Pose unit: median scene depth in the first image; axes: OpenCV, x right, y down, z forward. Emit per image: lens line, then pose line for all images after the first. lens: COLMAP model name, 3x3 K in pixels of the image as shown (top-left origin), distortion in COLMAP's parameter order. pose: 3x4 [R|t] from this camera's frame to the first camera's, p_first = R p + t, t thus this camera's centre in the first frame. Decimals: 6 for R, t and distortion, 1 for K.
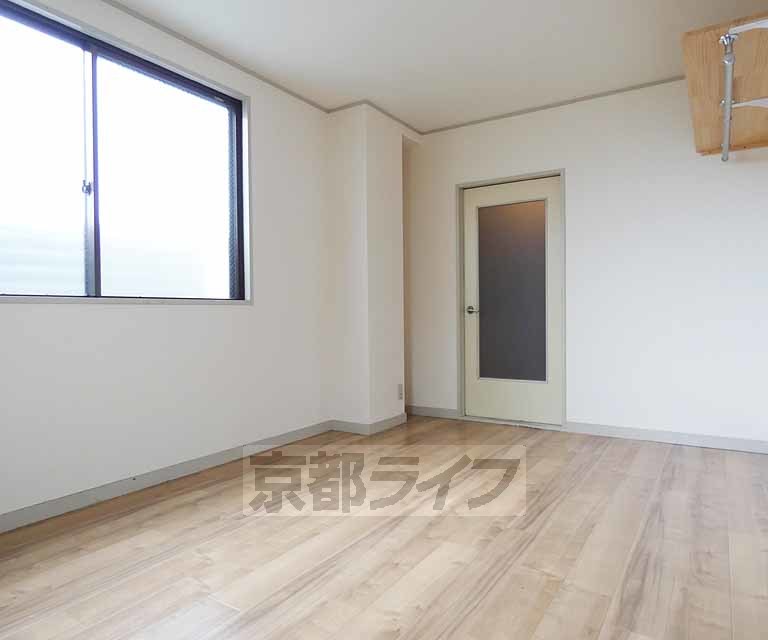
lens RADIAL K [[505.6, 0, 410.6], [0, 505.6, 329.8], [0, 0, 1]] dist [-0.001982, -0.004670]
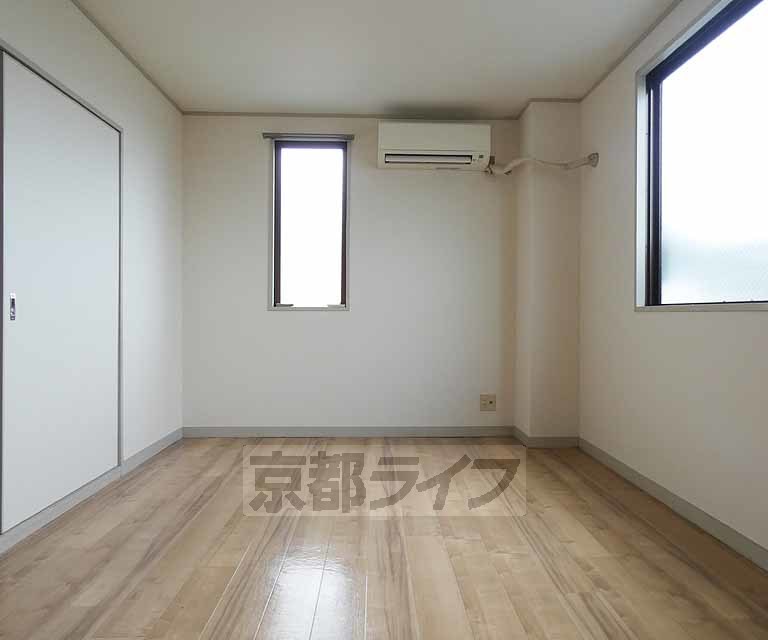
lens RADIAL K [[505.6, 0, 388.1], [0, 505.6, 315.9], [0, 0, 1]] dist [-0.001982, -0.004670]
pose [[-0.843412, 0.010461, -0.537165, 0.188735], [-0.010532, 0.999296, 0.035997, -0.042665], [0.537164, 0.036017, -0.842709, 0.893297]]
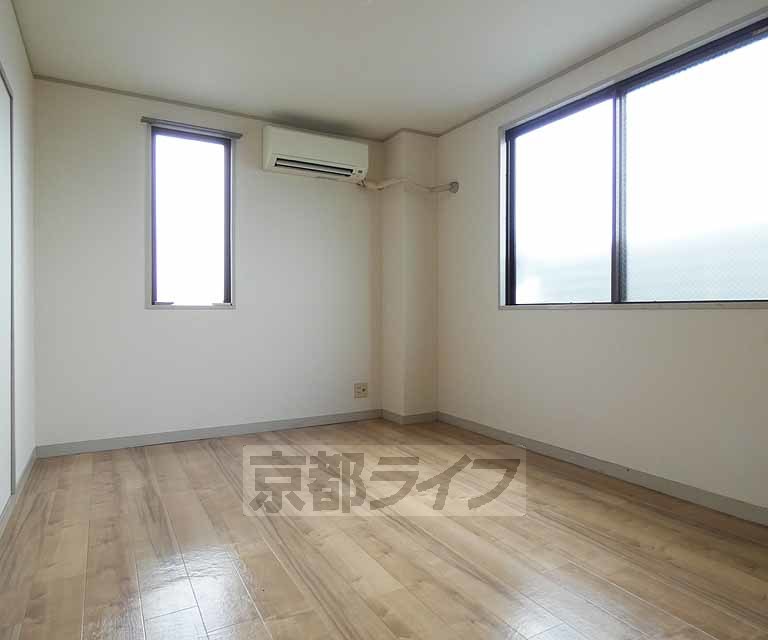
lens RADIAL K [[505.6, 0, 384.3], [0, 505.6, 318.5], [0, 0, 1]] dist [-0.001982, -0.004670]
pose [[-0.499051, 0.025377, -0.866201, 0.452801], [-0.020391, 0.998950, 0.041015, -0.044728], [0.866332, 0.038132, -0.498010, 0.754658]]
